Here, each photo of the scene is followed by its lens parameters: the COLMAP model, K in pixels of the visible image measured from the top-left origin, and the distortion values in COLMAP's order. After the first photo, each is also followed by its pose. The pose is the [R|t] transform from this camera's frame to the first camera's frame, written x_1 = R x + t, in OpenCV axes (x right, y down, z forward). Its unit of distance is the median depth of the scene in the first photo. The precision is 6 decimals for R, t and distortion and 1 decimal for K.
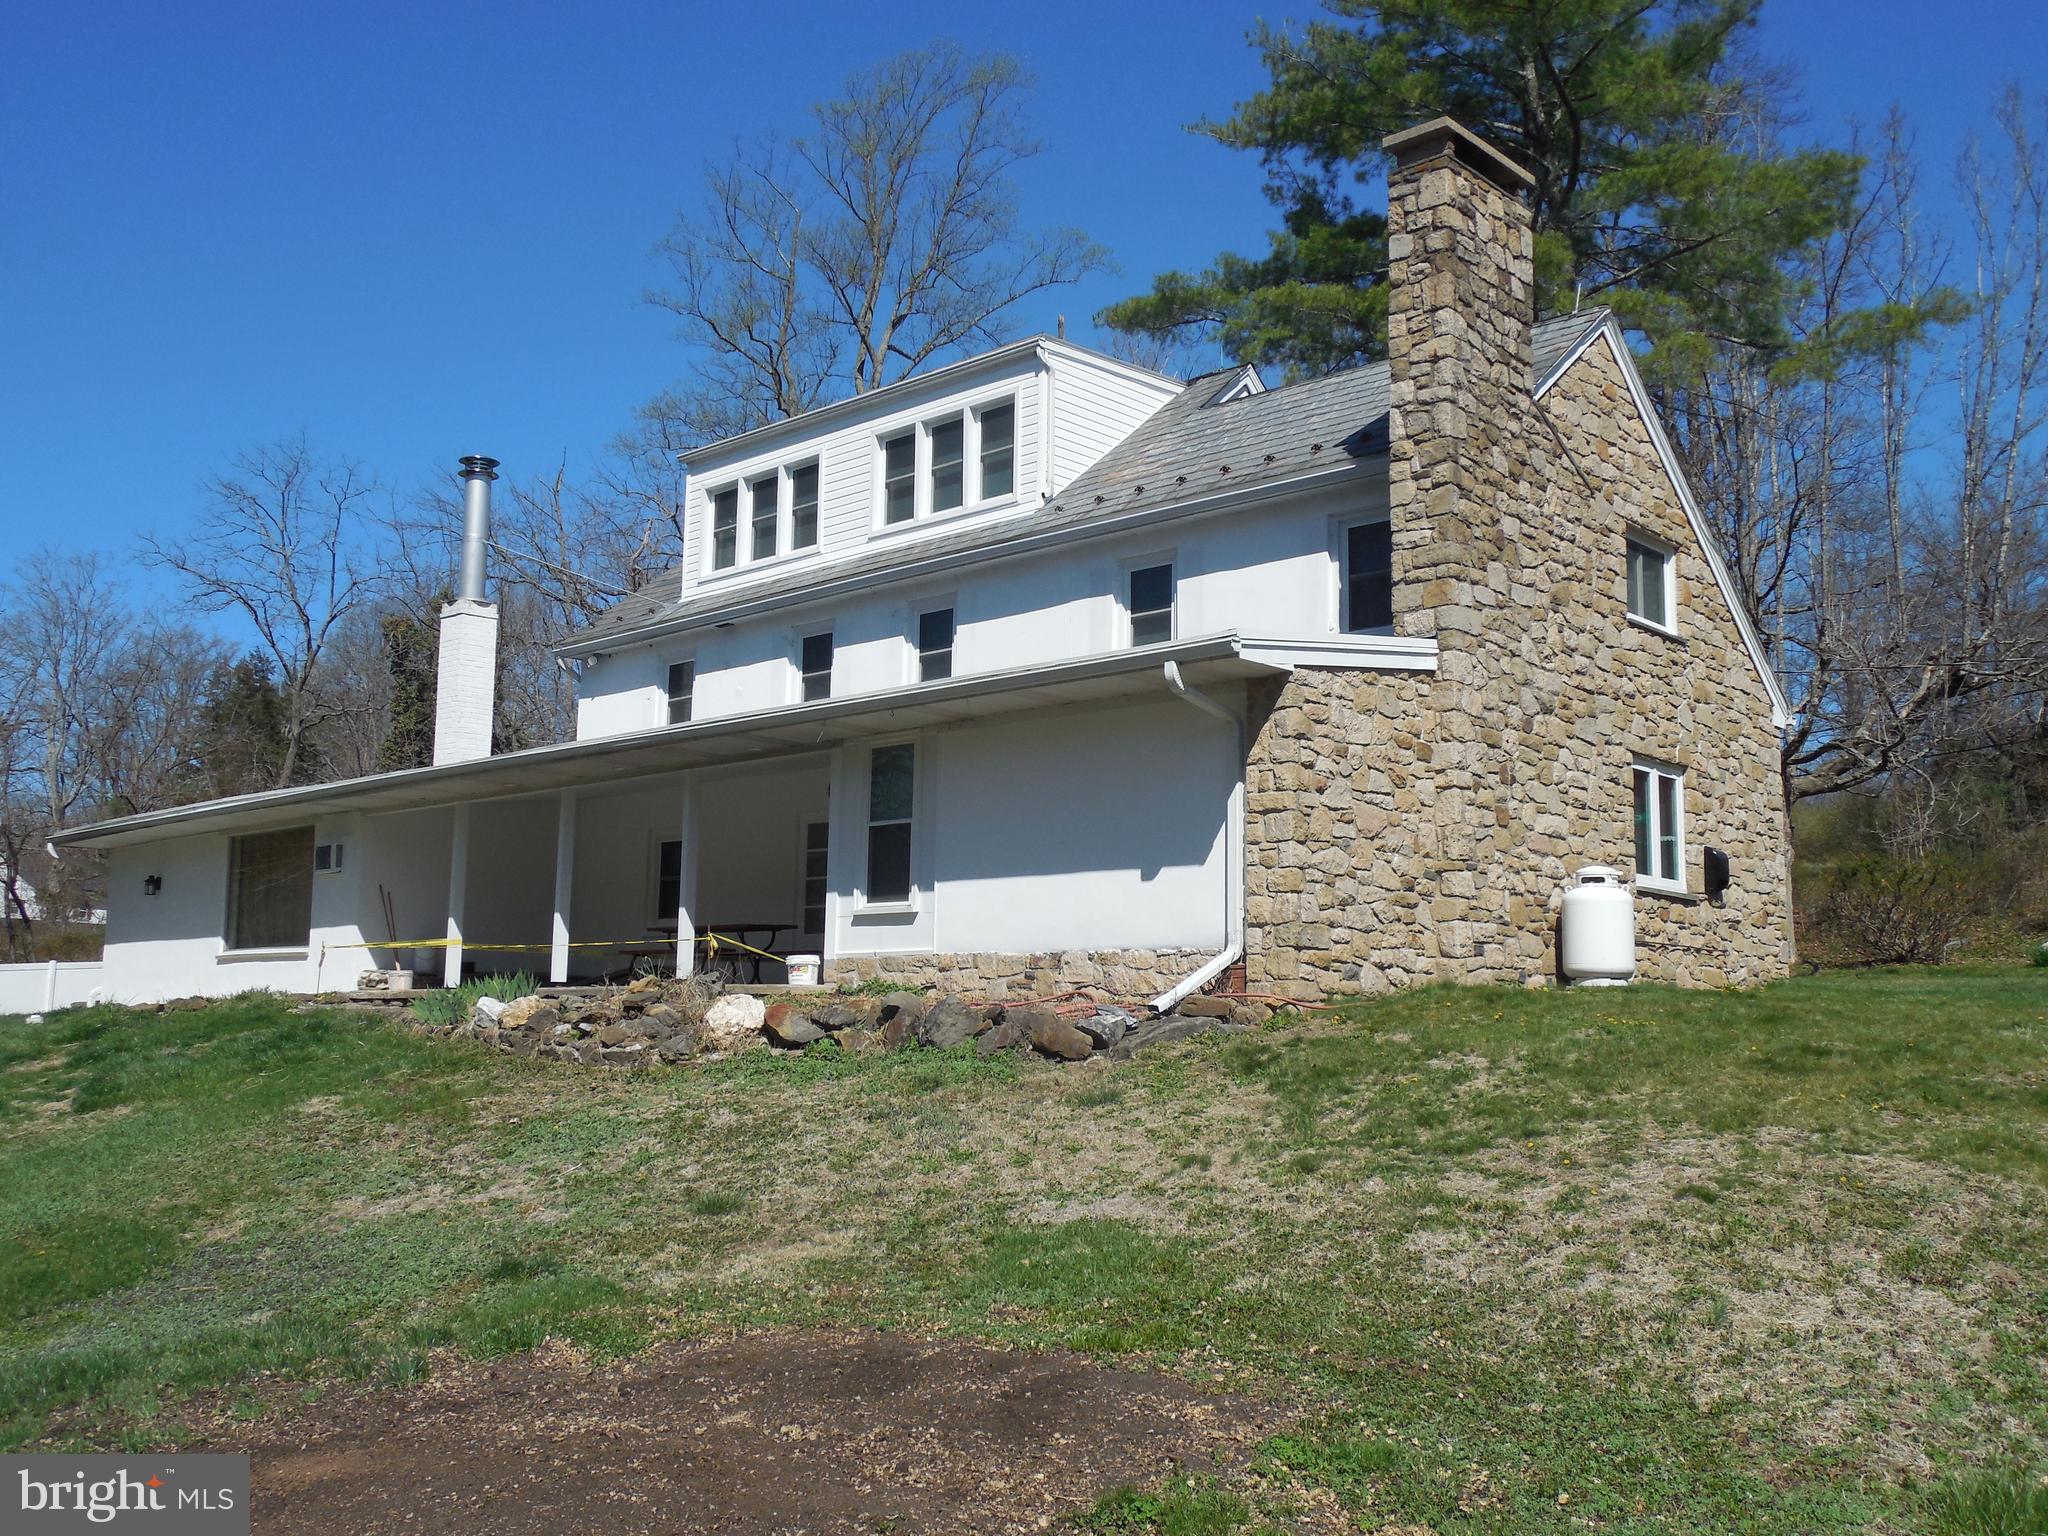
lens RADIAL K [[1972.0, 0, 1180.7], [0, 1972.0, 703.9], [0, 0, 1]] dist [0.136455, -0.698618]
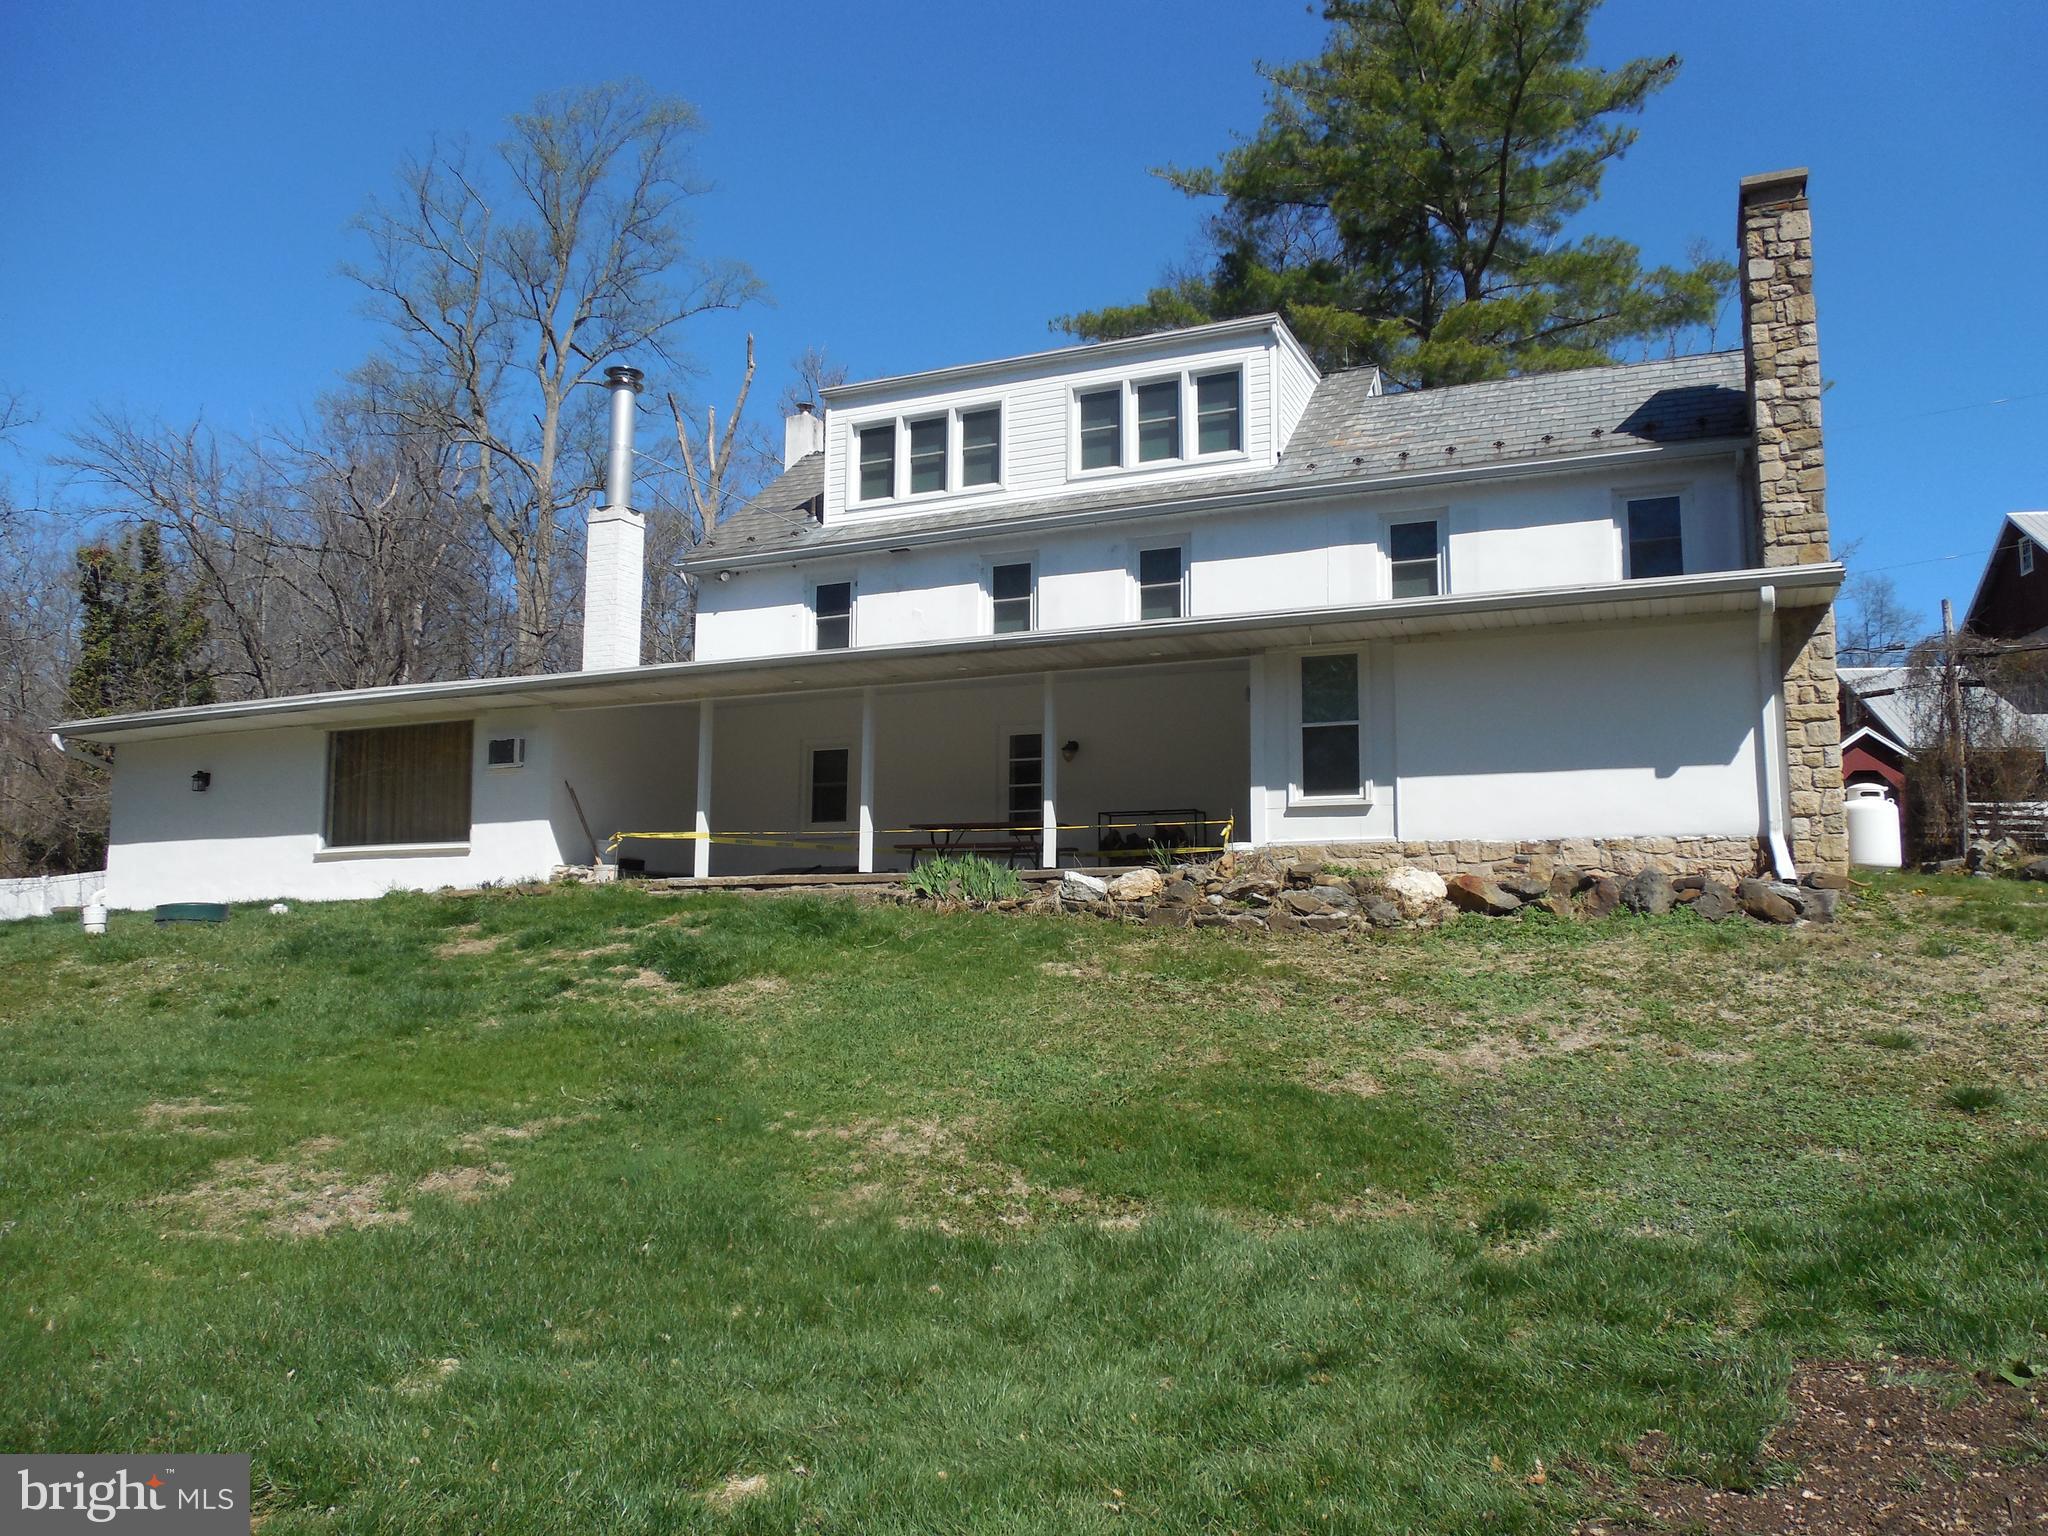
lens RADIAL K [[1539.3, 0, 1024.0], [0, 1539.3, 768.0], [0, 0, 1]] dist [-0.012539, 0.009841]
pose [[0.938588, 0.036898, 0.343060, -0.497897], [-0.050143, 0.998297, 0.029818, 0.055350], [-0.341376, -0.045189, 0.938840, 0.205074]]
